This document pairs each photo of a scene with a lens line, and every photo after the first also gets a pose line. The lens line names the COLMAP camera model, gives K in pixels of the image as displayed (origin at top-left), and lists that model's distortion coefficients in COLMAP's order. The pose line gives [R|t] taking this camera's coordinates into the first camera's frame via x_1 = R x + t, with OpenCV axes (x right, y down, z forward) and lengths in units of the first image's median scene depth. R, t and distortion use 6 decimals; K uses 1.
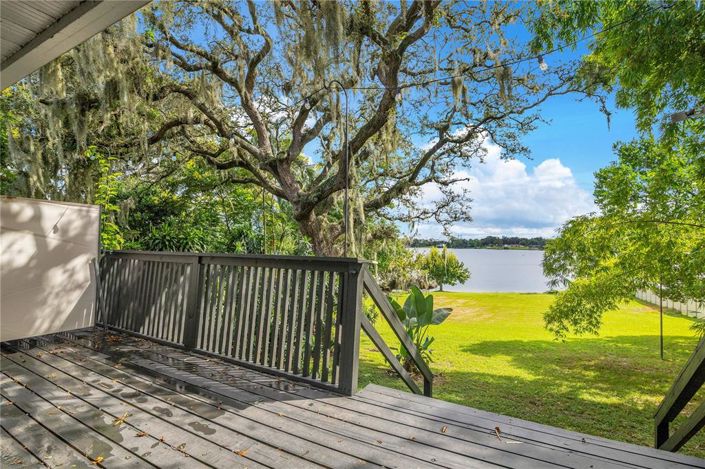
lens RADIAL K [[337.5, 0, 352.5], [0, 337.5, 234.5], [0, 0, 1]] dist [-0.001324, 0.000011]
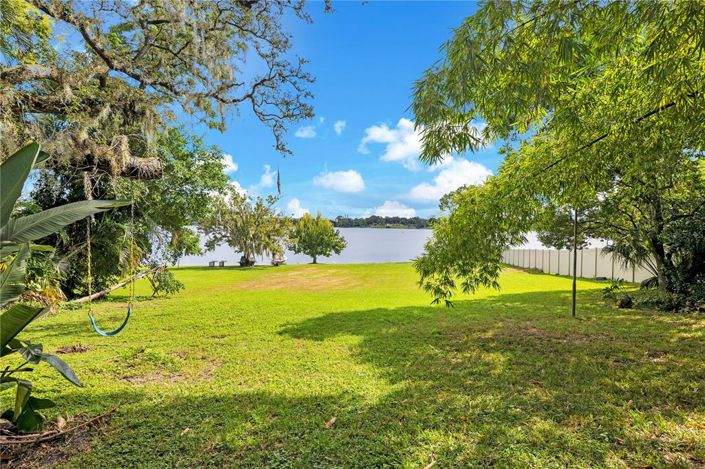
lens RADIAL K [[337.5, 0, 352.5], [0, 337.5, 234.5], [0, 0, 1]] dist [-0.001324, 0.000011]
pose [[0.950063, -0.000911, 0.312057, 0.133569], [-0.014771, 0.998744, 0.047887, 0.080213], [-0.311708, -0.050105, 0.948856, 0.231200]]
